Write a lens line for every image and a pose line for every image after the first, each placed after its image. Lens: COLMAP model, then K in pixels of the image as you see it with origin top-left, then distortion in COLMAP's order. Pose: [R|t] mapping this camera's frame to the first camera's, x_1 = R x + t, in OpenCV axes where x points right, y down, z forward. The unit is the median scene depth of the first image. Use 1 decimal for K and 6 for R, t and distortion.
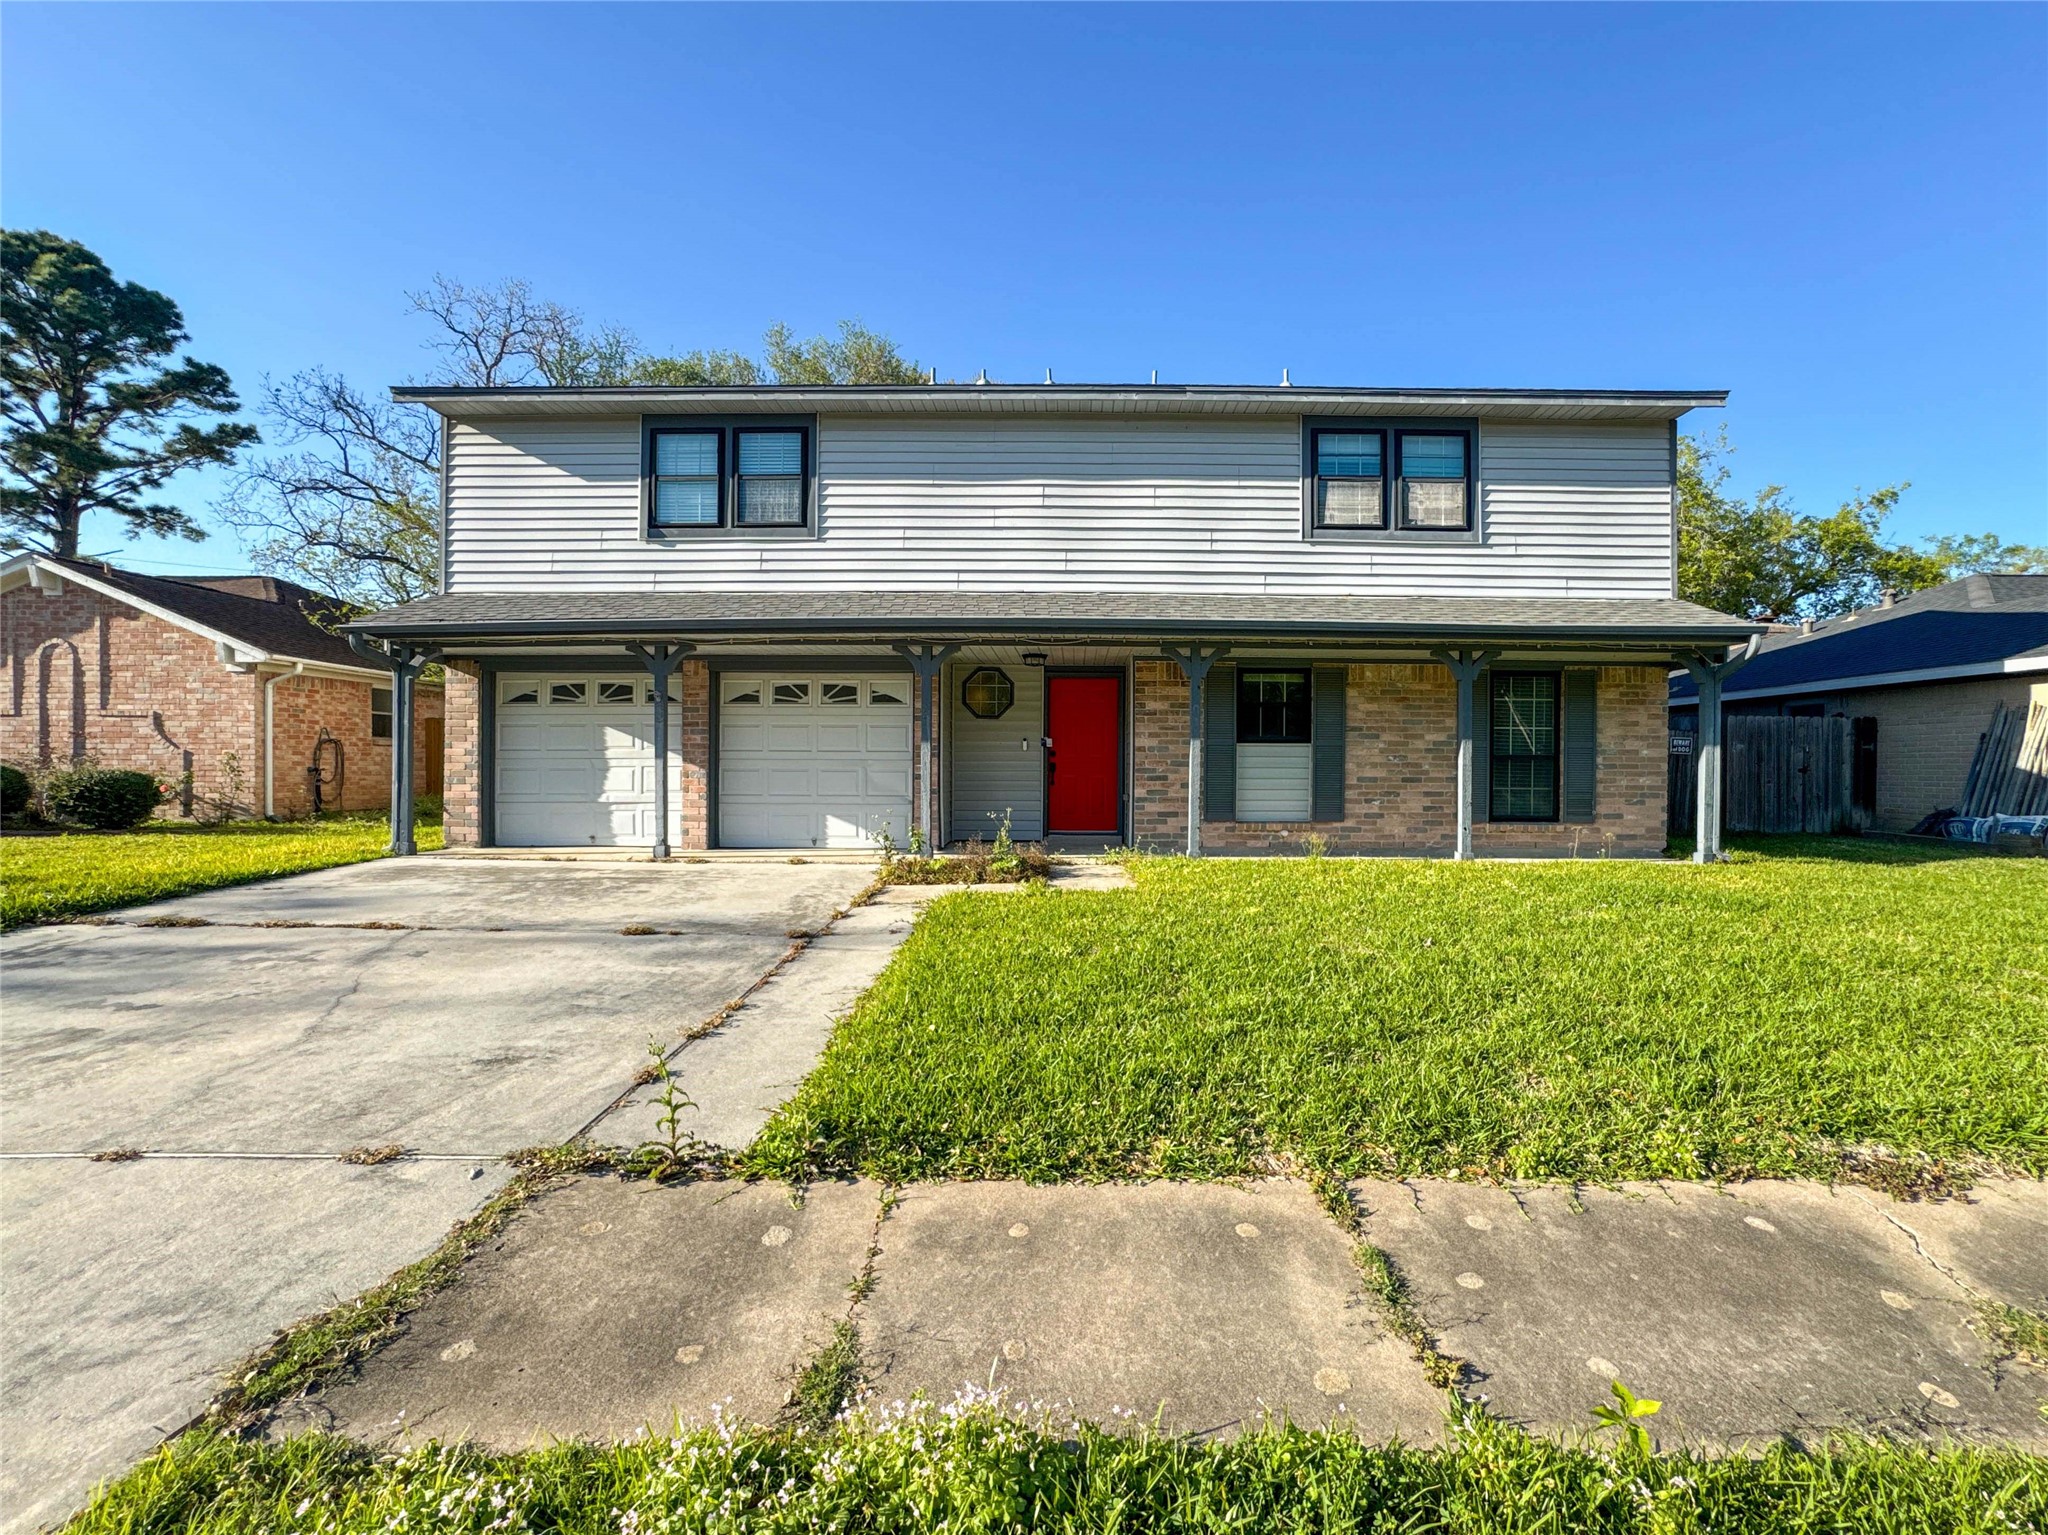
lens RADIAL K [[828.6, 0, 1013.1], [0, 828.6, 765.6], [0, 0, 1]] dist [-0.045048, 0.018771]
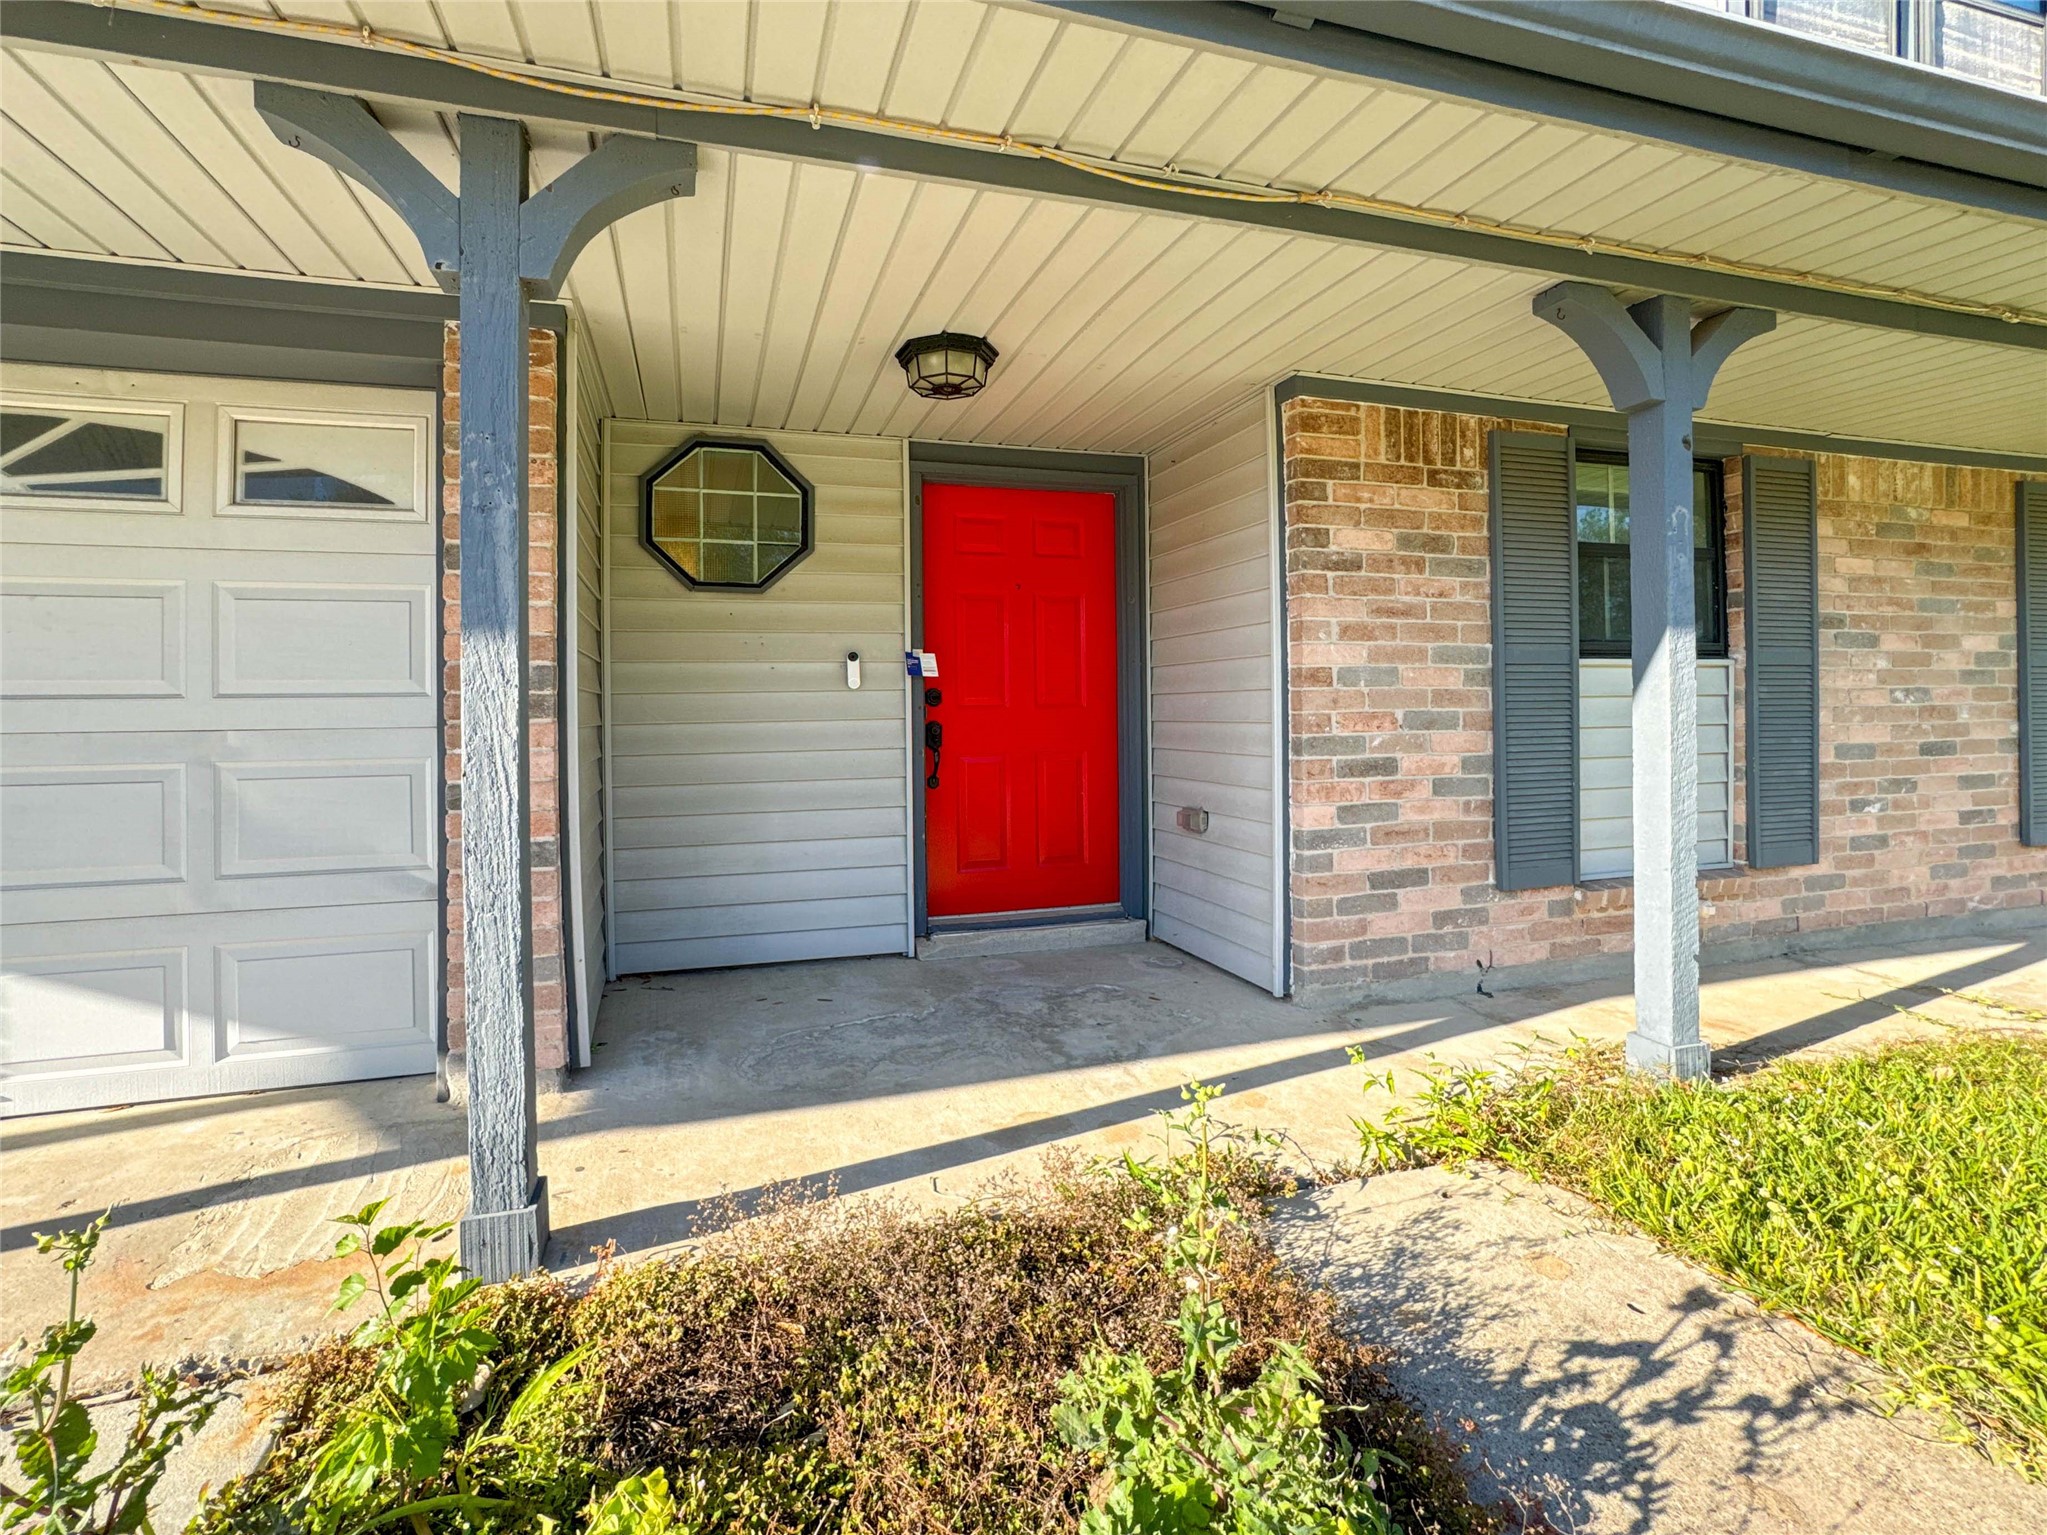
lens RADIAL K [[758.8, 0, 1024.4], [0, 758.8, 698.3], [0, 0, 1]] dist [-0.035216, 0.013173]
pose [[0.888267, -0.013026, 0.459144, -0.075945], [0.018681, 0.999795, -0.007776, -0.011852], [-0.458948, 0.015485, 0.888328, 0.806399]]
